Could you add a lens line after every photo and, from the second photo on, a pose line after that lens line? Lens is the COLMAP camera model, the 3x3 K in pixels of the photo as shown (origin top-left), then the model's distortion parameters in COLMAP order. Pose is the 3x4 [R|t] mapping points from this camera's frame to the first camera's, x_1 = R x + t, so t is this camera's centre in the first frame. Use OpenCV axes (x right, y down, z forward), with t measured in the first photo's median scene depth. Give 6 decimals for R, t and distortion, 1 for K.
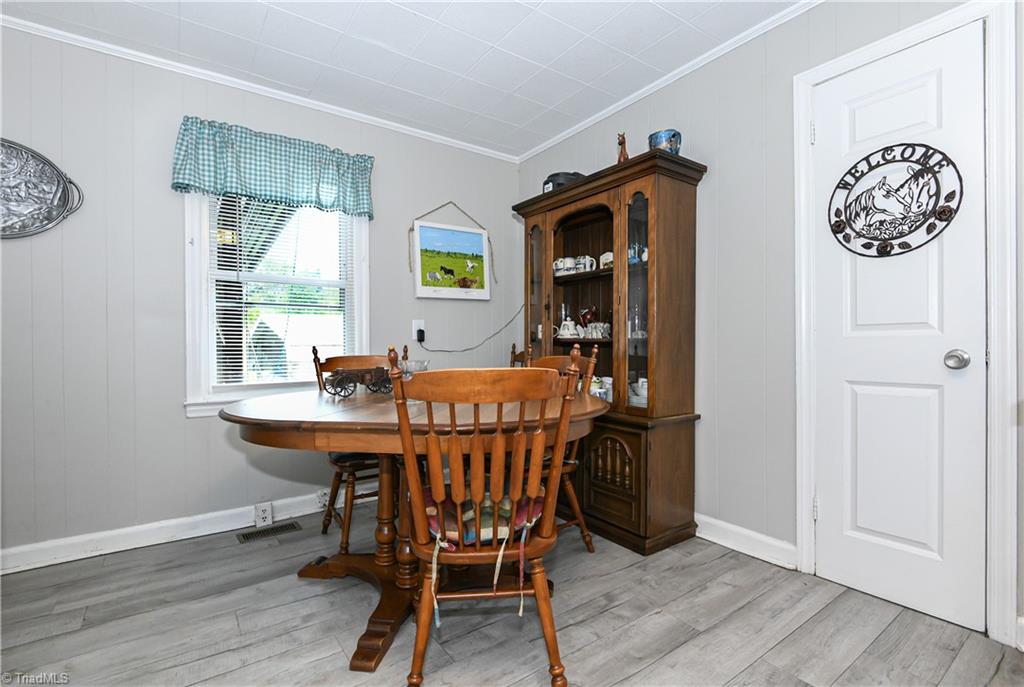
lens RADIAL K [[467.1, 0, 517.2], [0, 467.1, 345.8], [0, 0, 1]] dist [-0.000507, -0.006639]
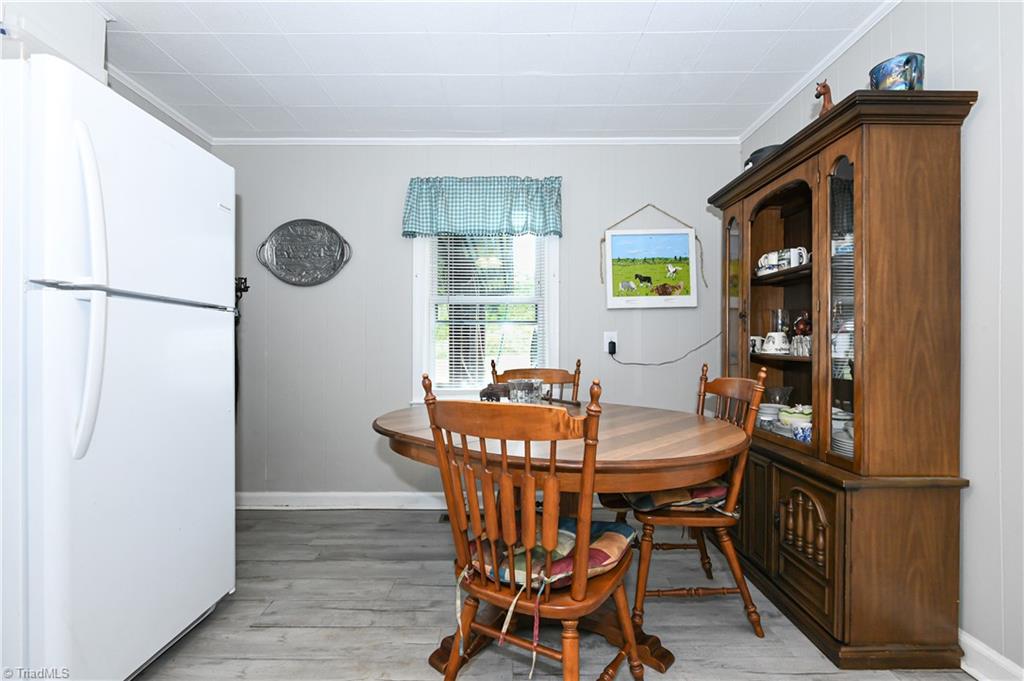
lens RADIAL K [[467.1, 0, 511.2], [0, 467.1, 340.2], [0, 0, 1]] dist [-0.000507, -0.006639]
pose [[0.811687, -0.002947, -0.584085, 0.253766], [-0.006062, 0.999891, -0.013469, -0.031296], [0.584061, 0.014473, 0.811581, 0.118718]]
